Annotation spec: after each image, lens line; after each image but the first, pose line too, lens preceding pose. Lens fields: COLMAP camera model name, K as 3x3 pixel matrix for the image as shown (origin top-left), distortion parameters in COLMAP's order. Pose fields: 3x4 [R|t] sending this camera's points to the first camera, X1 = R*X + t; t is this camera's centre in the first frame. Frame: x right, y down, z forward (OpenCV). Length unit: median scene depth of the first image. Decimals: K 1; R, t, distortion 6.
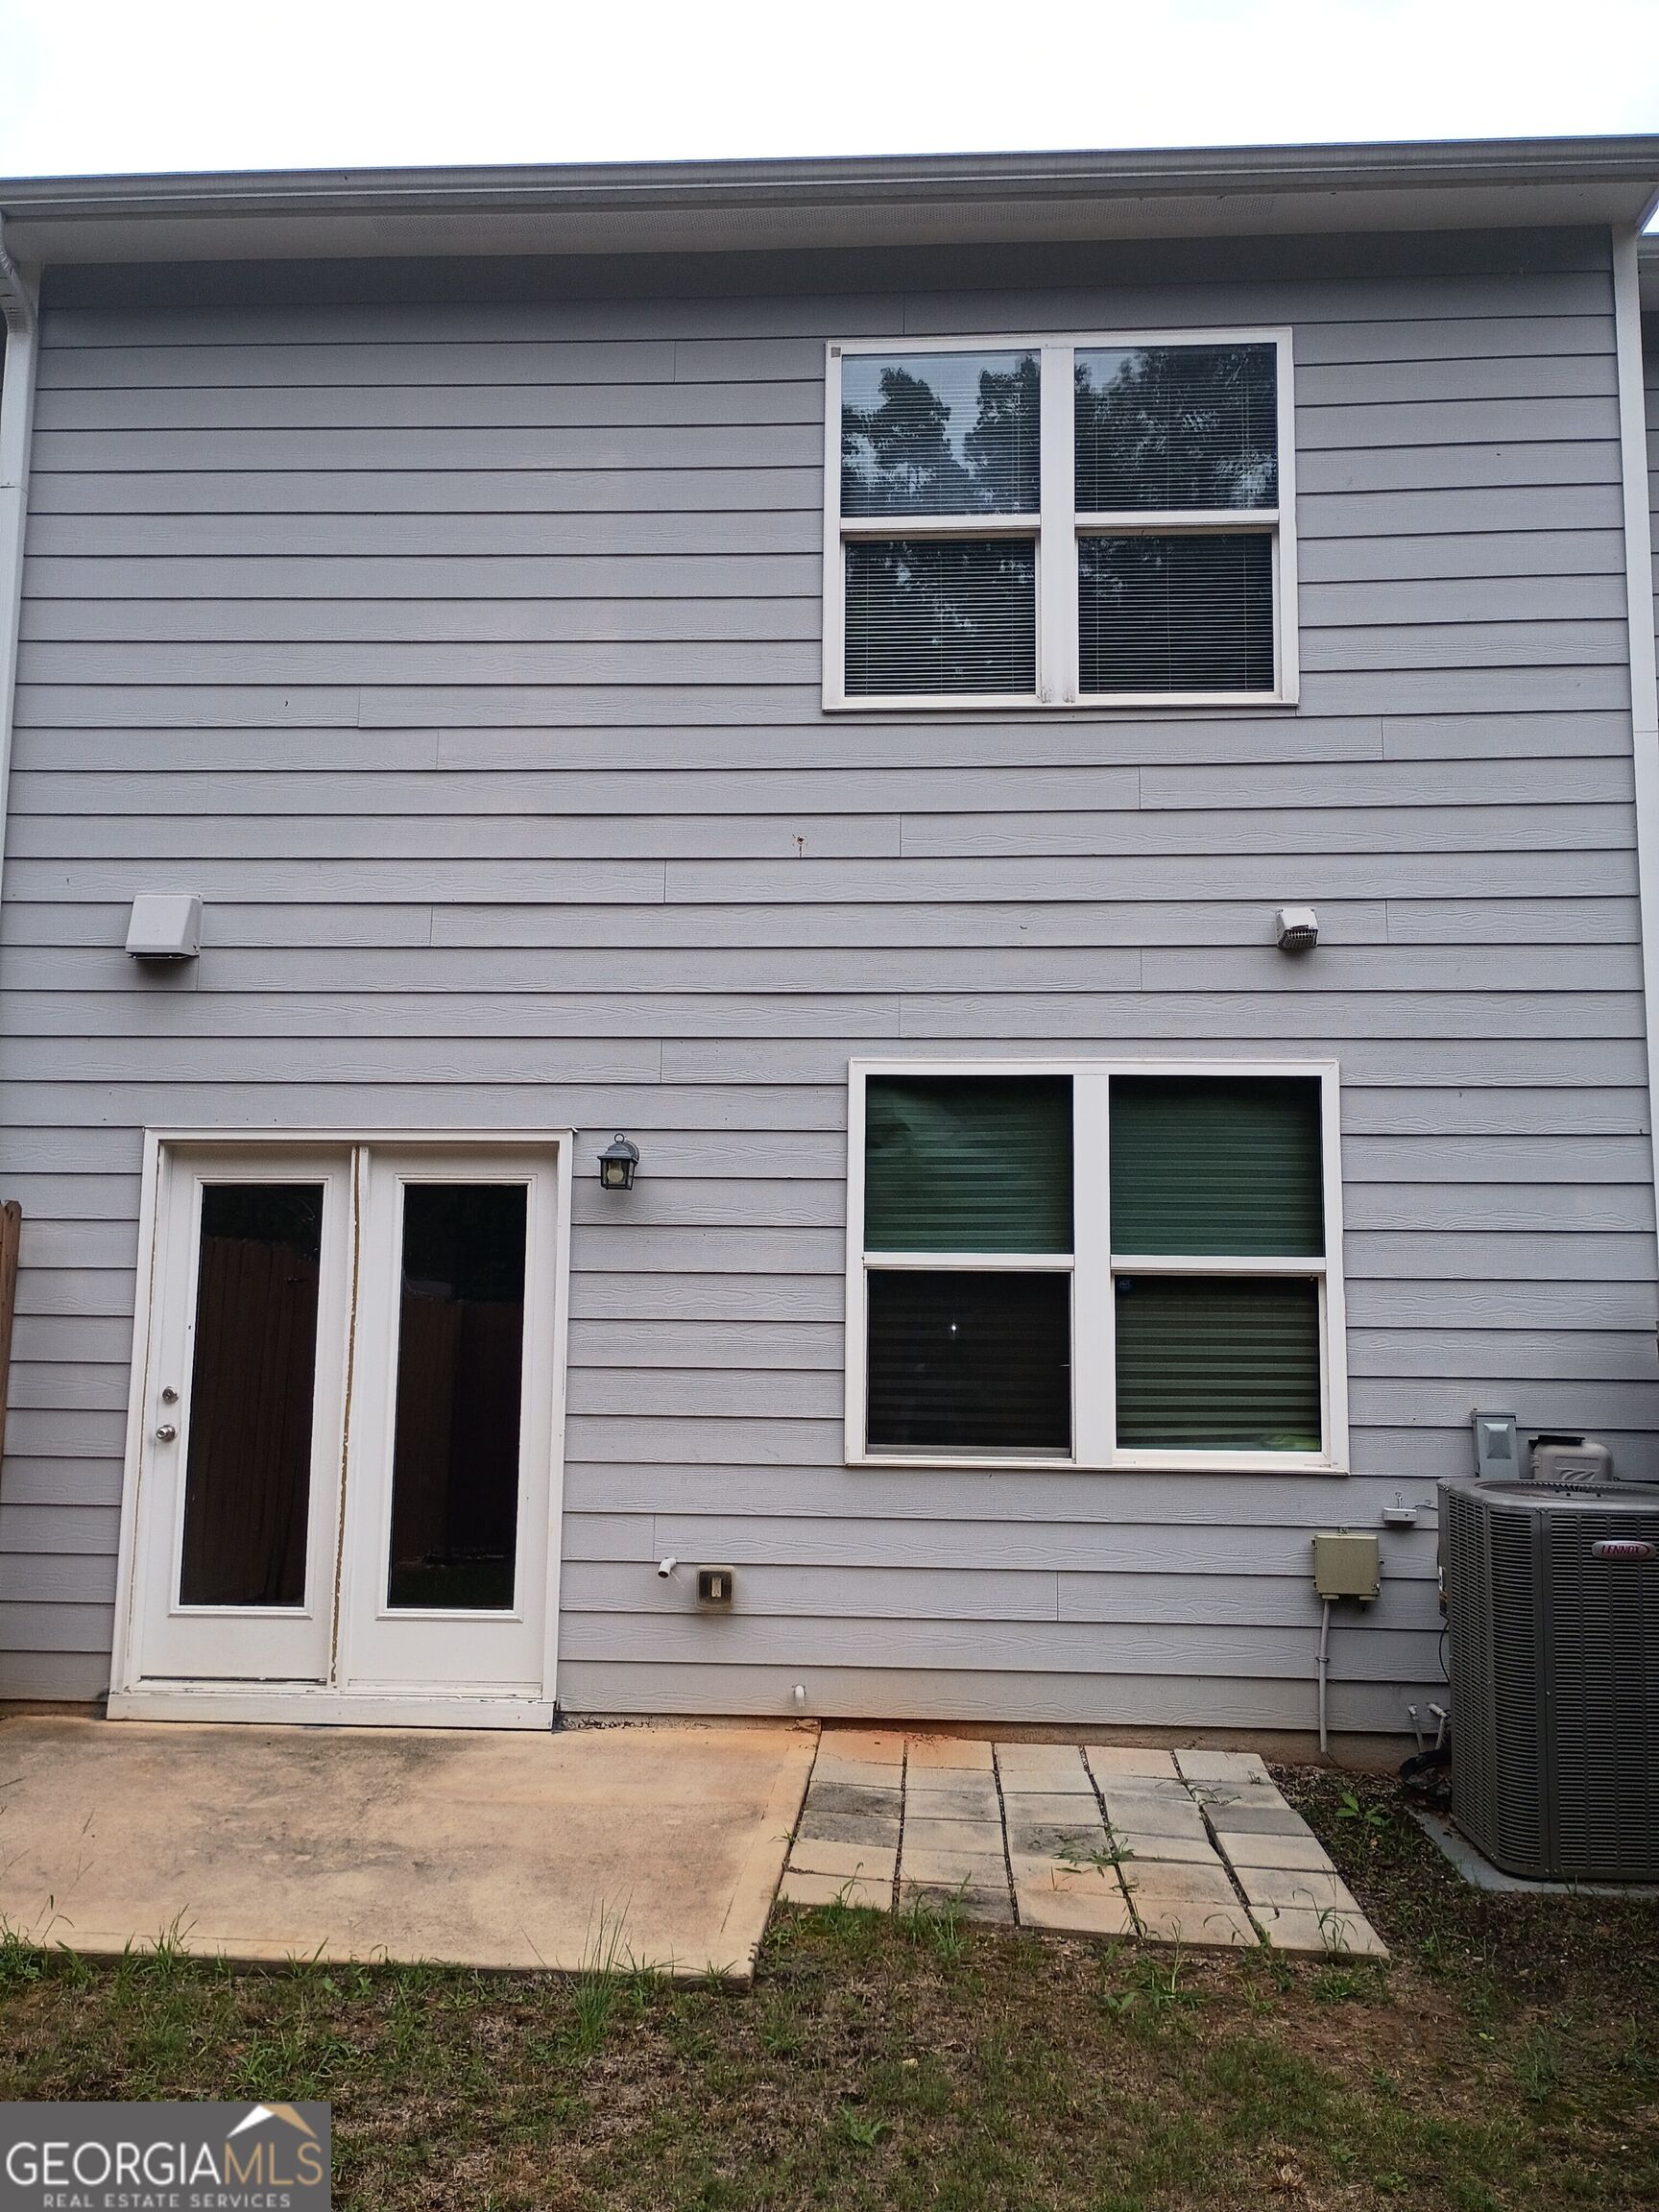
lens RADIAL K [[1866.5, 0, 825.0], [0, 1866.5, 1103.9], [0, 0, 1]] dist [0.043801, -0.035400]
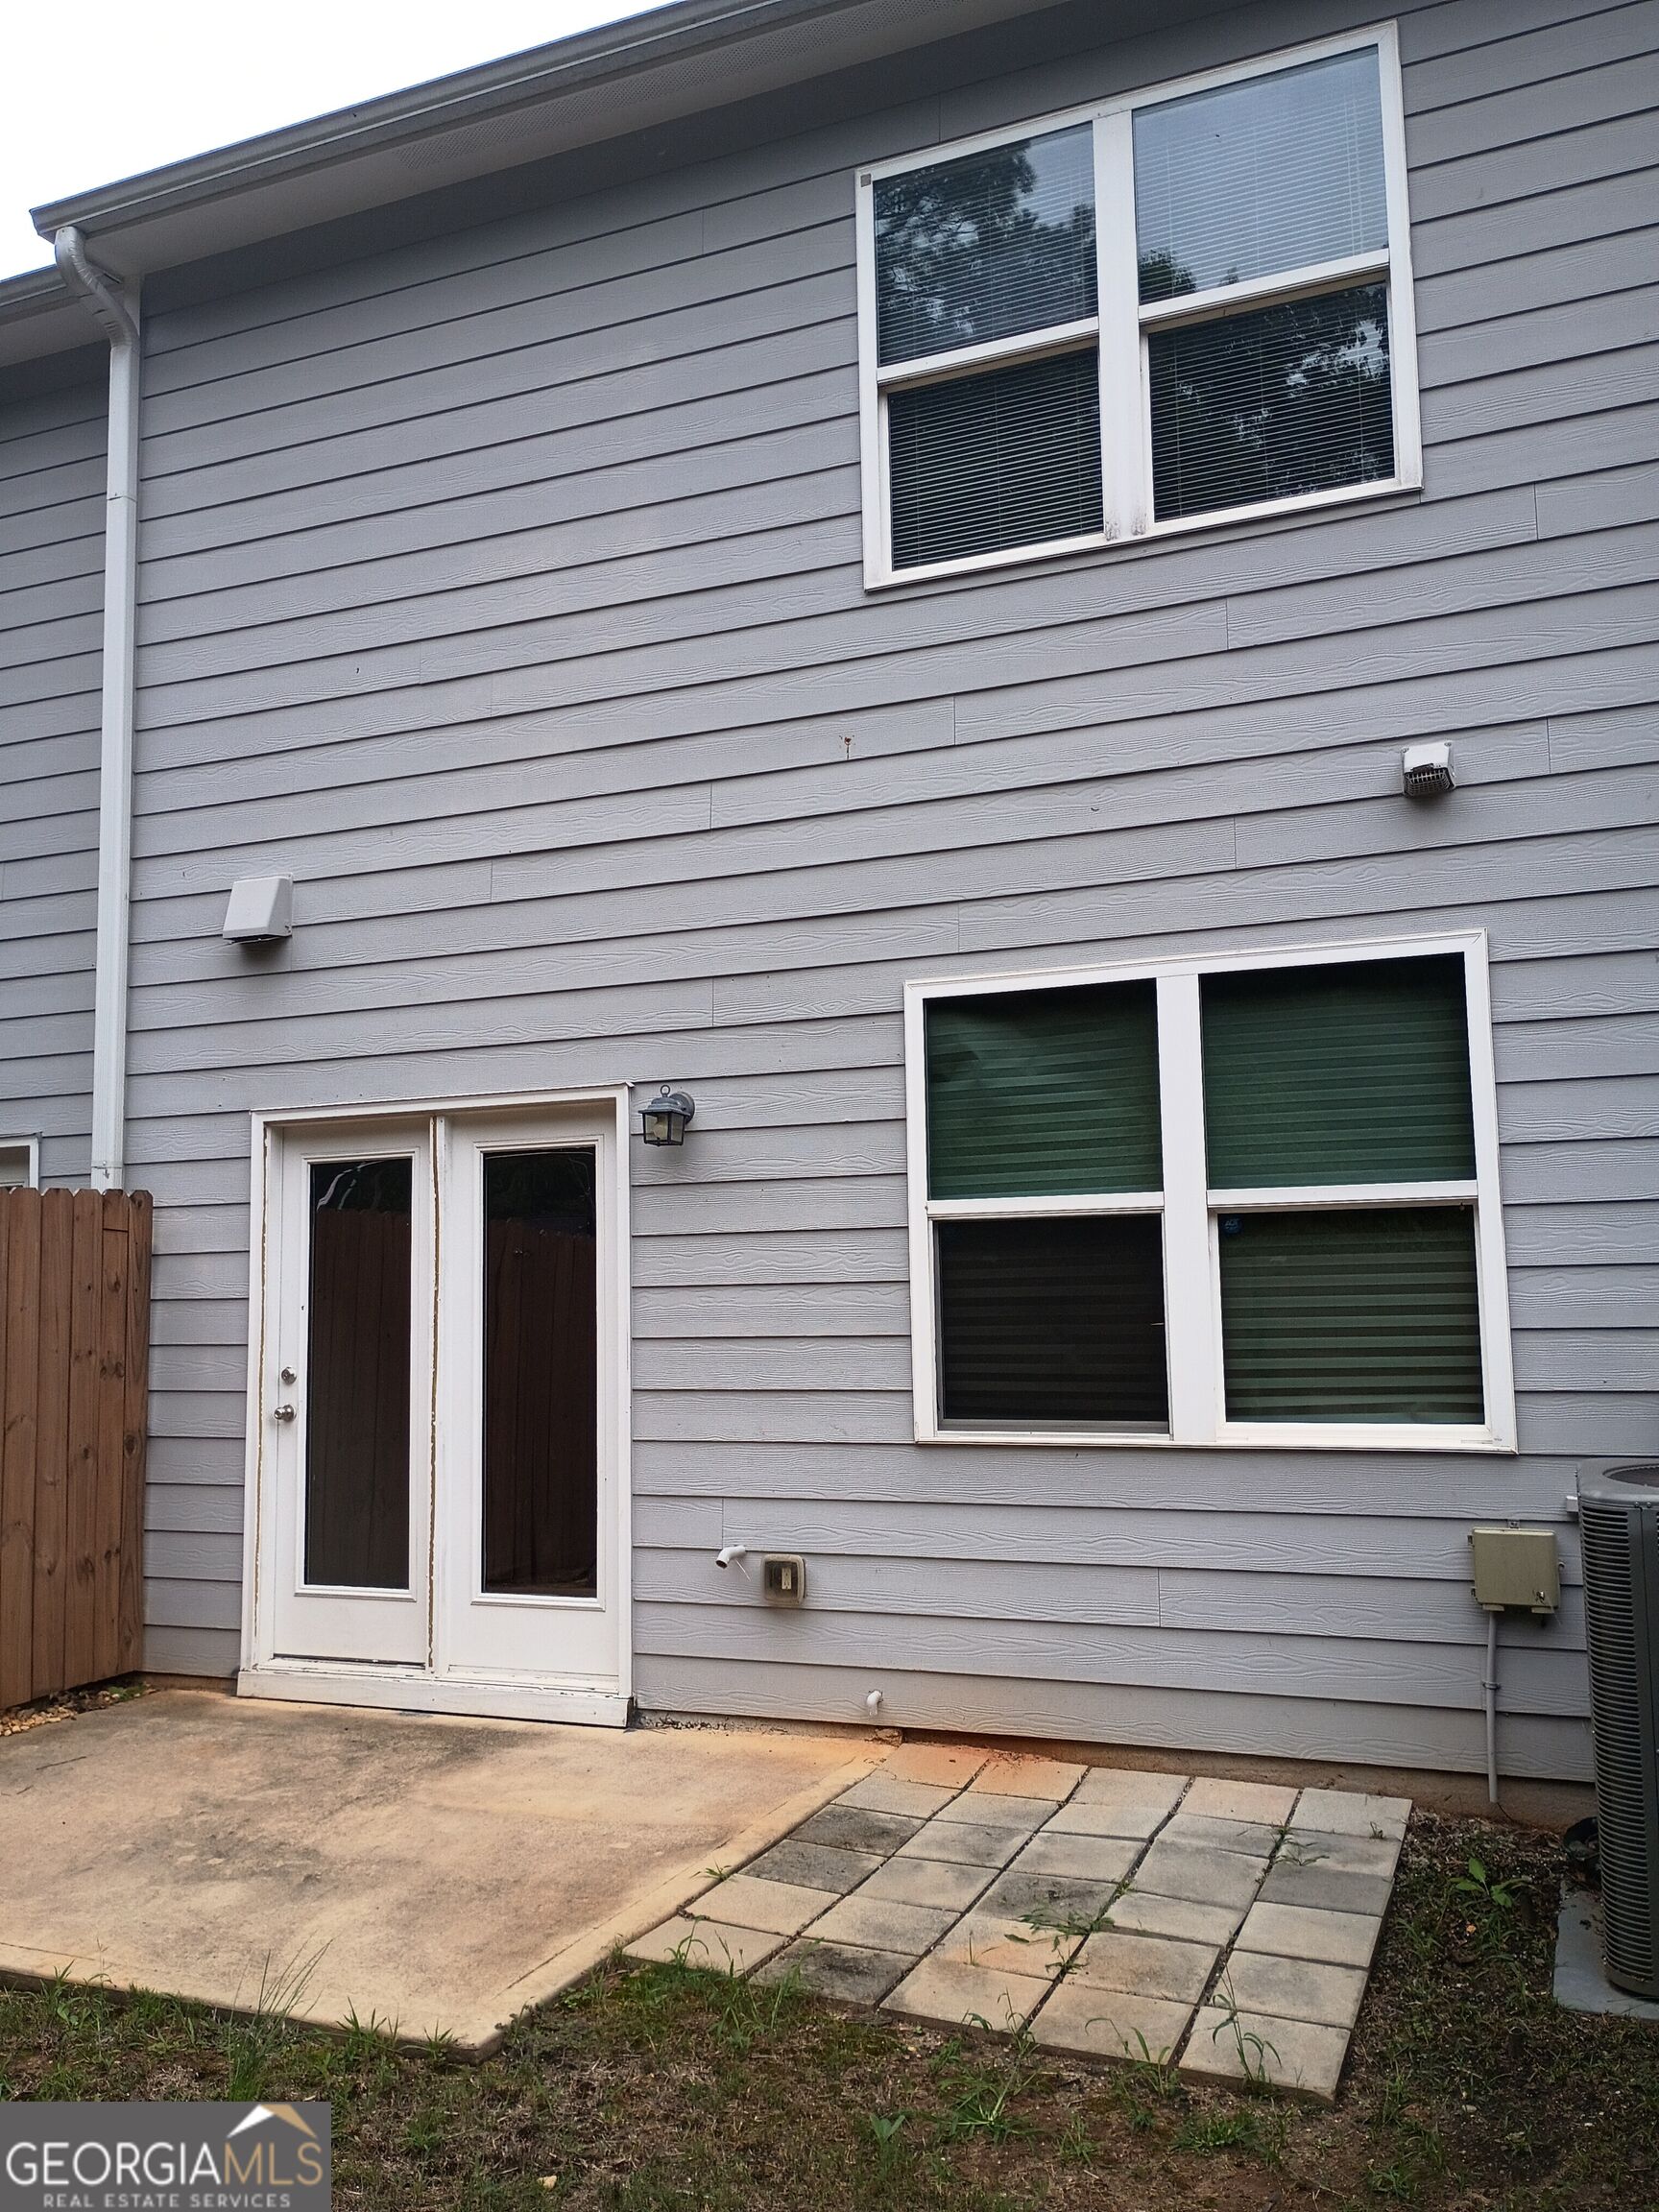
lens RADIAL K [[1866.5, 0, 828.2], [0, 1866.5, 1104.7], [0, 0, 1]] dist [0.043801, -0.035400]
pose [[0.940824, -0.064811, -0.332639, 0.271618], [0.072050, 0.997356, 0.009460, 0.022672], [0.331147, -0.032867, 0.943007, 0.160047]]
